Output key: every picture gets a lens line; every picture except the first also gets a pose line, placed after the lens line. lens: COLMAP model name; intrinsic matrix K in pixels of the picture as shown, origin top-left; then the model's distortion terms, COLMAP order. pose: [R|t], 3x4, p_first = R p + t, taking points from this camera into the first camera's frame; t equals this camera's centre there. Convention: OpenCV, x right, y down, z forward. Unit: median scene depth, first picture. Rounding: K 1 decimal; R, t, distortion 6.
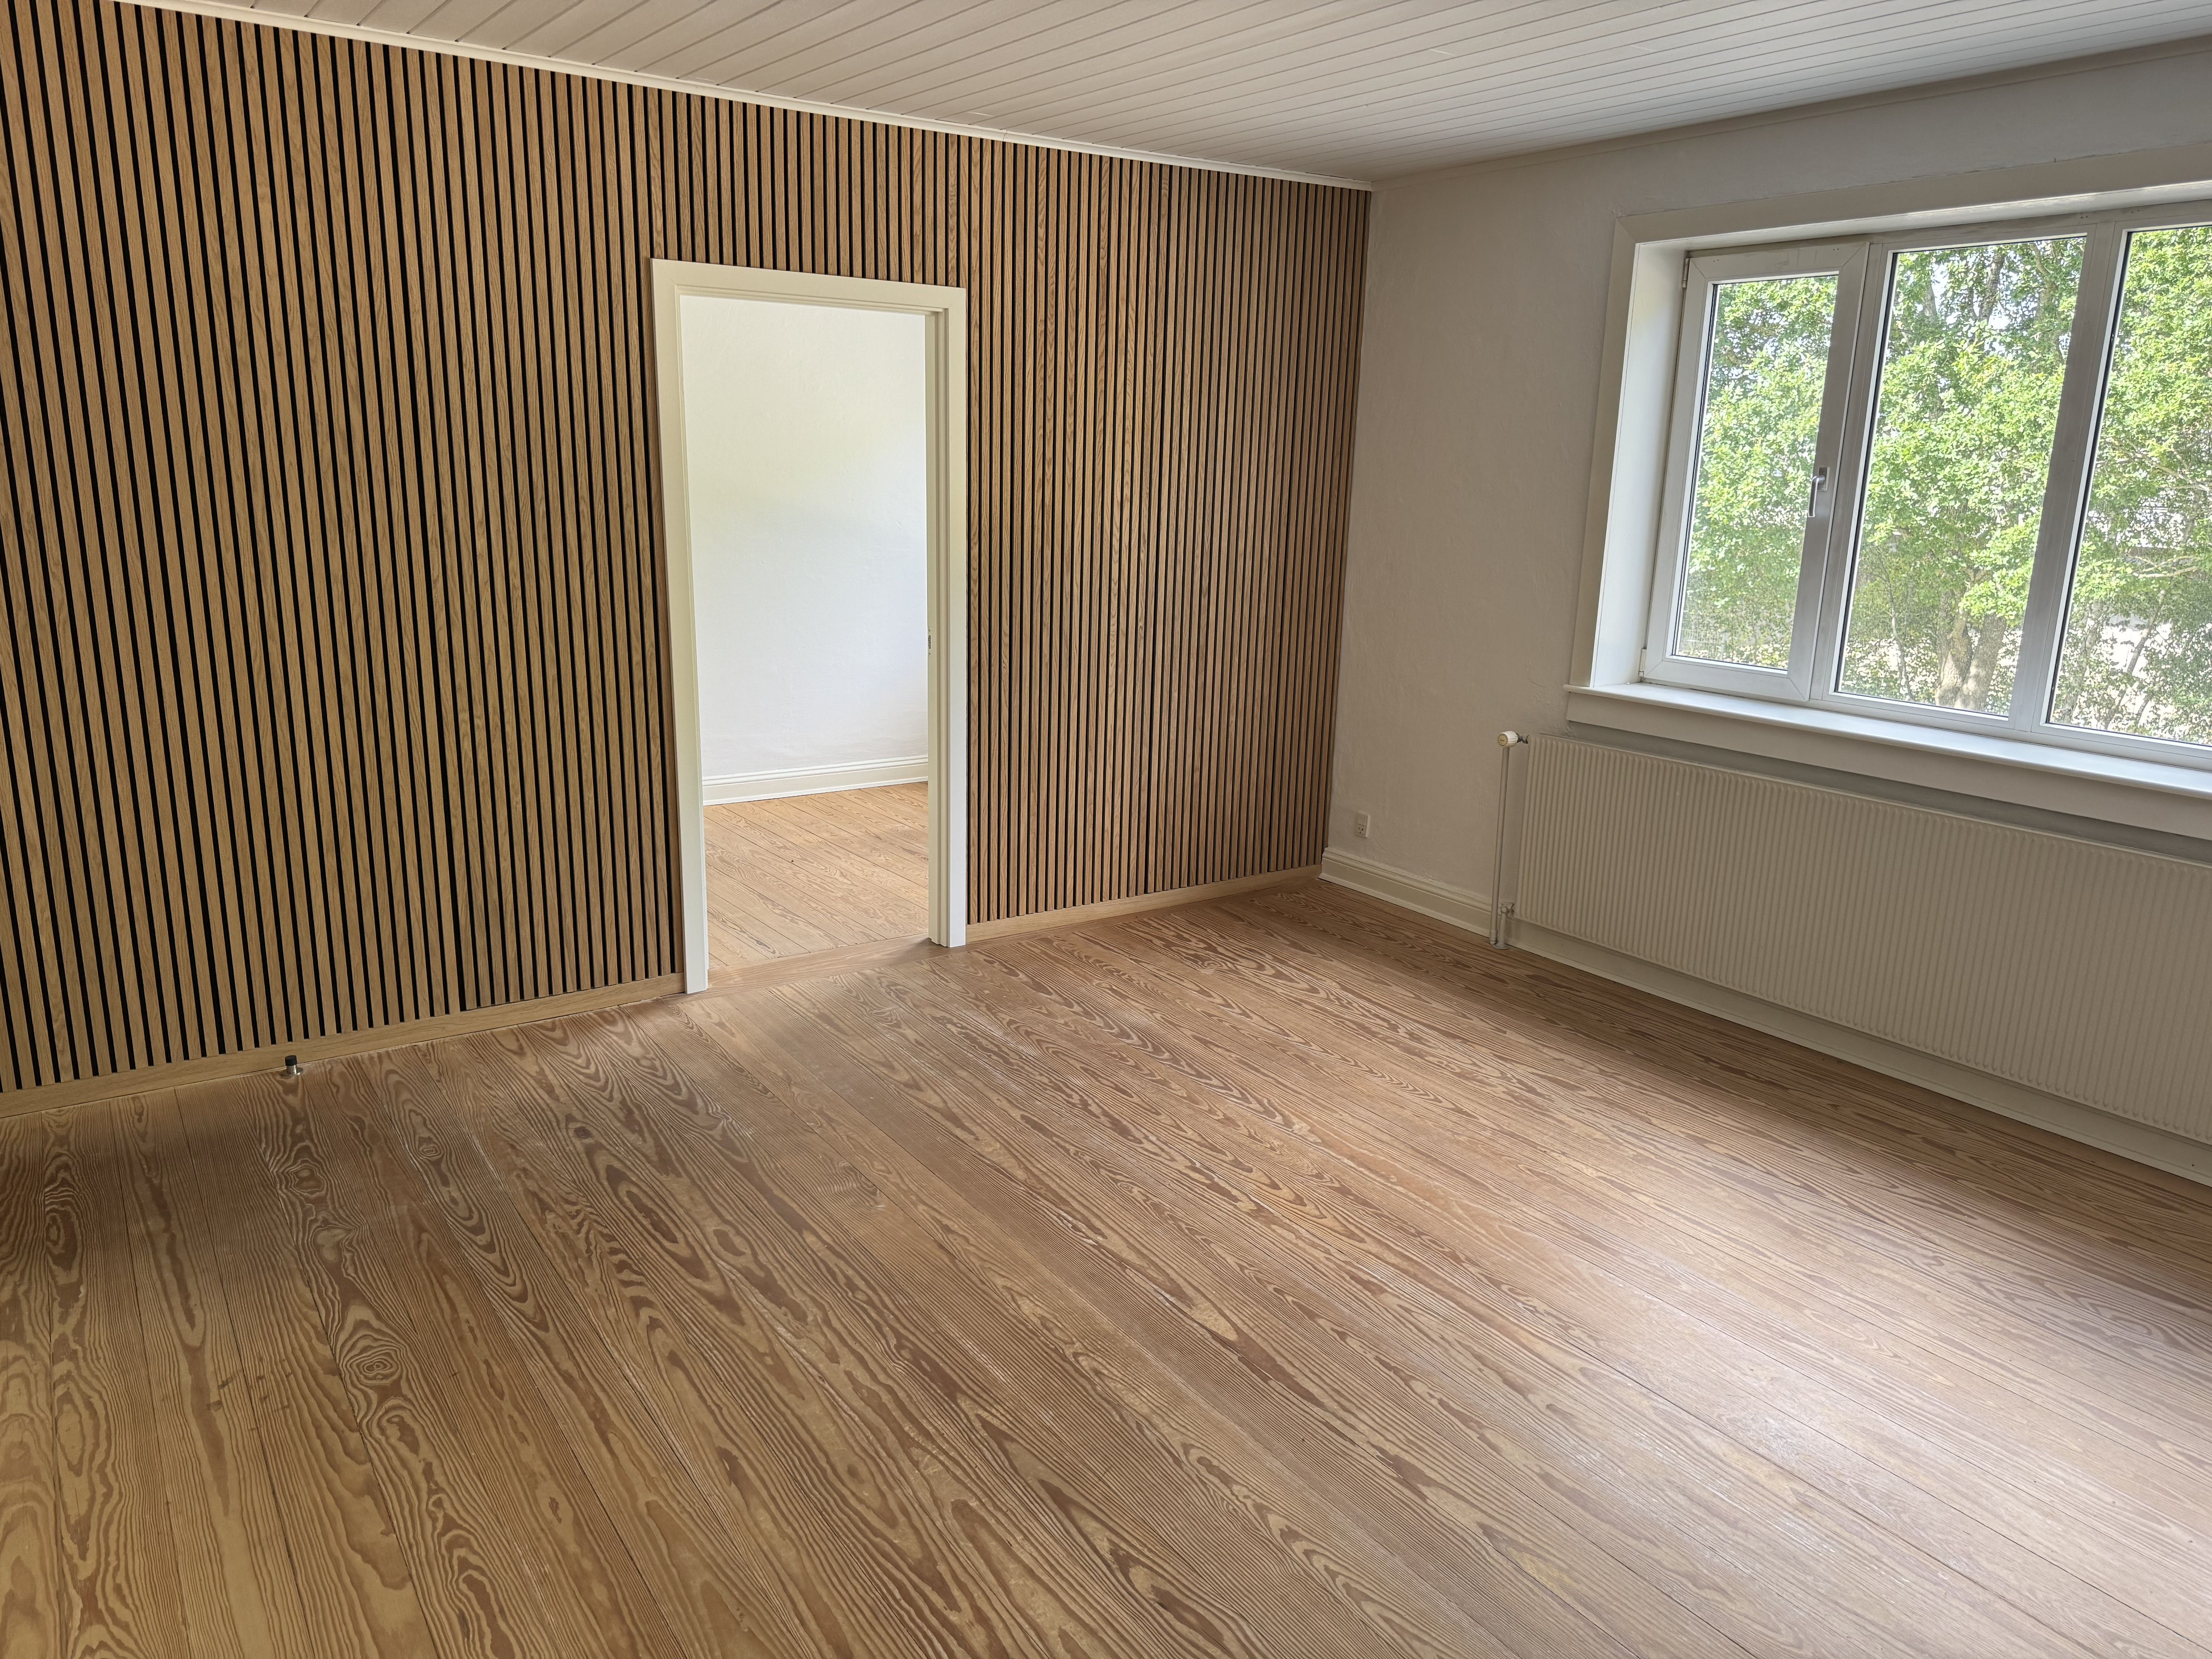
lens RADIAL K [[1559.7, 0, 1086.6], [0, 1559.7, 832.5], [0, 0, 1]] dist [0.071700, -0.030751]
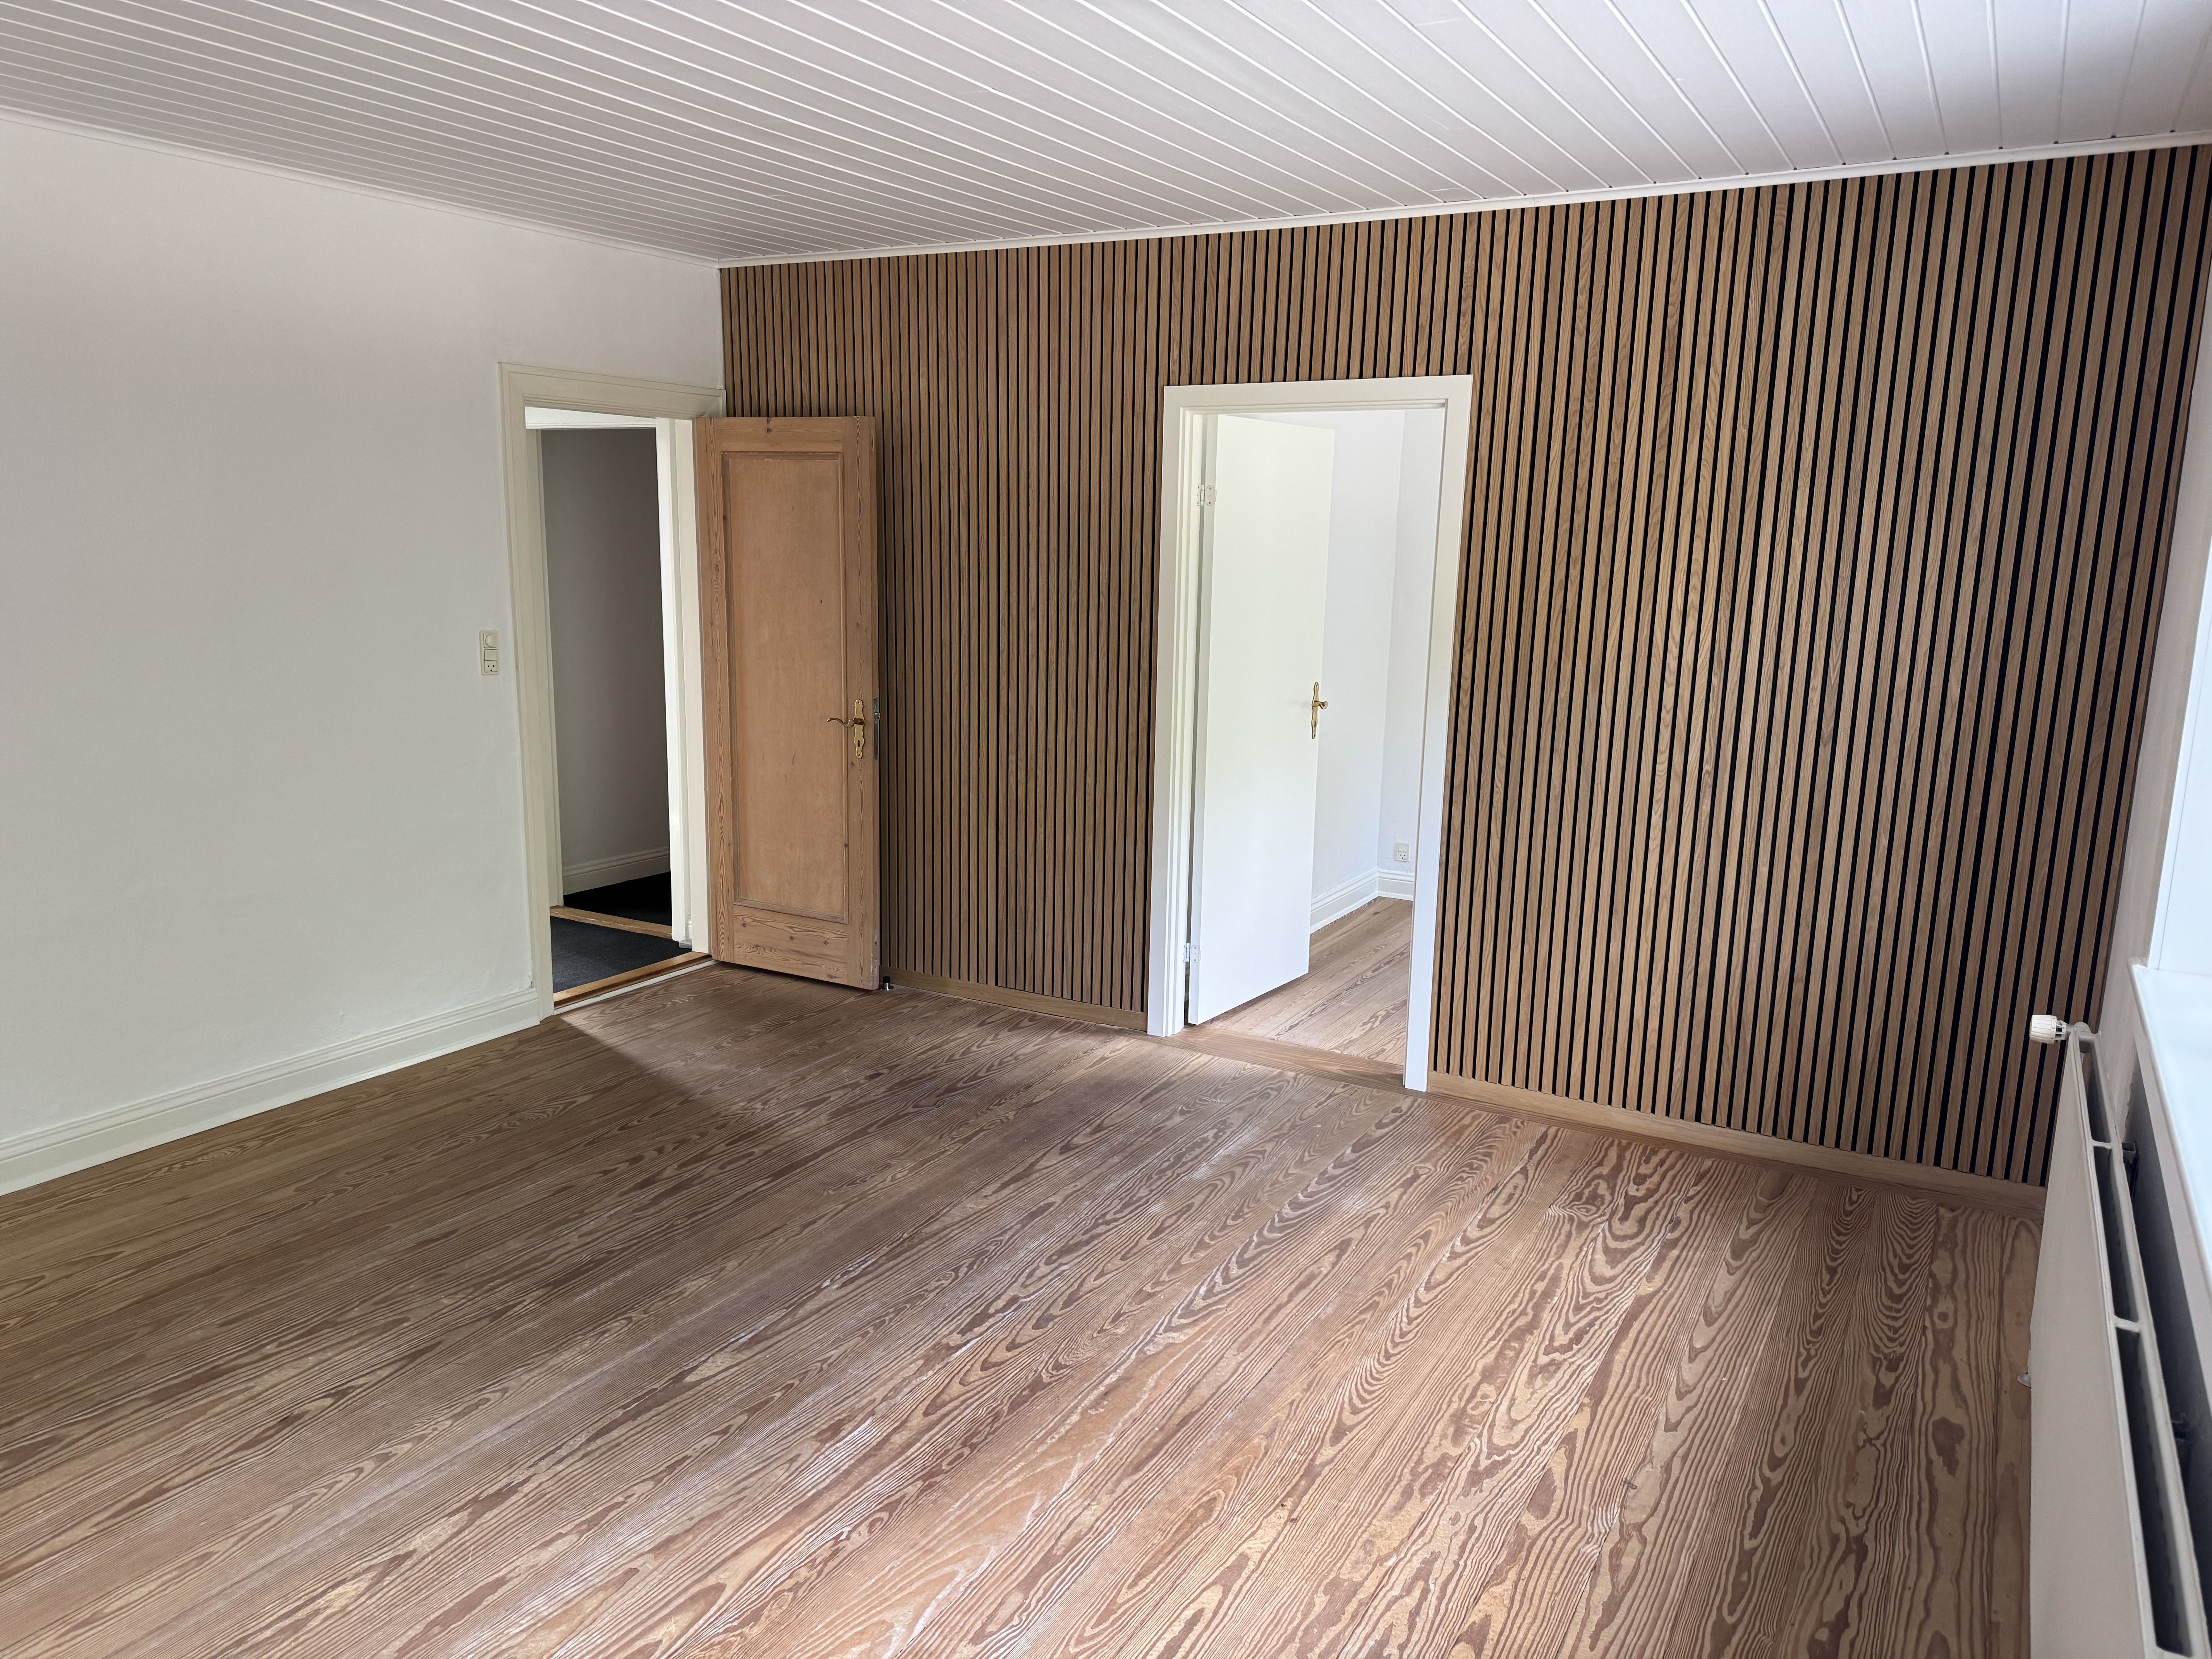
lens RADIAL K [[1559.7, 0, 1085.8], [0, 1559.7, 819.1], [0, 0, 1]] dist [0.071700, -0.030751]
pose [[0.426421, 0.150483, -0.891919, 0.703474], [-0.217398, 0.974211, 0.060431, -0.104753], [0.878011, 0.168132, 0.448138, 0.452076]]
